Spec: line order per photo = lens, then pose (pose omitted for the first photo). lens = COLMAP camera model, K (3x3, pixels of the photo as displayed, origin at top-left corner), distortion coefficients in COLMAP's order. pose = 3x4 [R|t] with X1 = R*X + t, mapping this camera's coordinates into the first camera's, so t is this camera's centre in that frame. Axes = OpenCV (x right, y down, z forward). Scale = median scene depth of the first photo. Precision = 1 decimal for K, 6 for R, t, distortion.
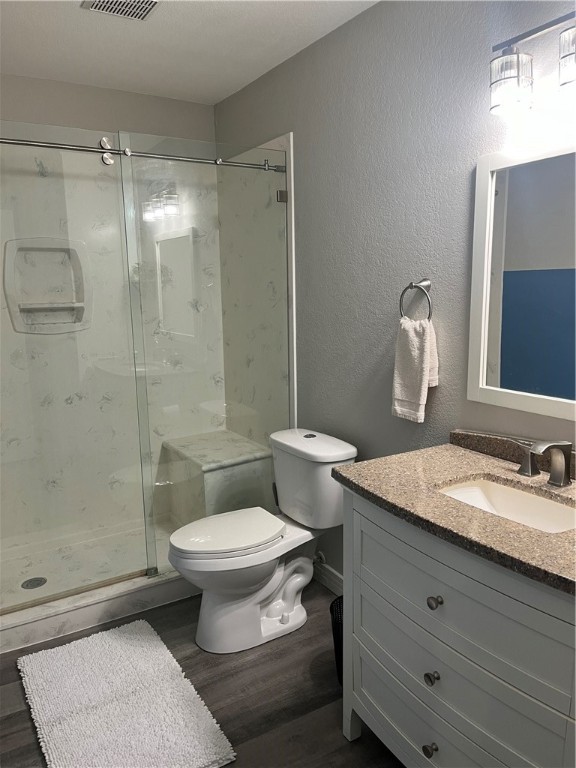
lens RADIAL K [[586.2, 0, 287.8], [0, 586.2, 384.9], [0, 0, 1]] dist [0.010698, 0.007010]
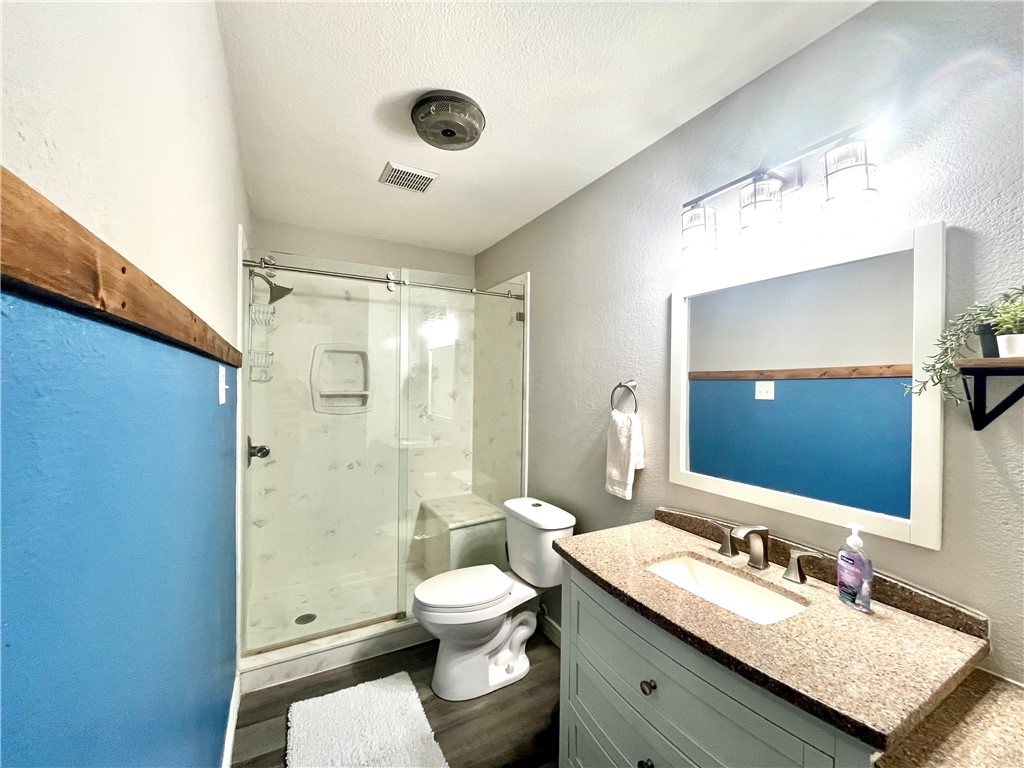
lens RADIAL K [[413.6, 0, 510.5], [0, 413.6, 384.7], [0, 0, 1]] dist [-0.013569, -0.000144]
pose [[0.998673, 0.027664, -0.043437, 0.014723], [-0.034420, 0.985957, -0.163414, -0.017199], [0.038306, 0.164692, 0.985601, 0.114710]]
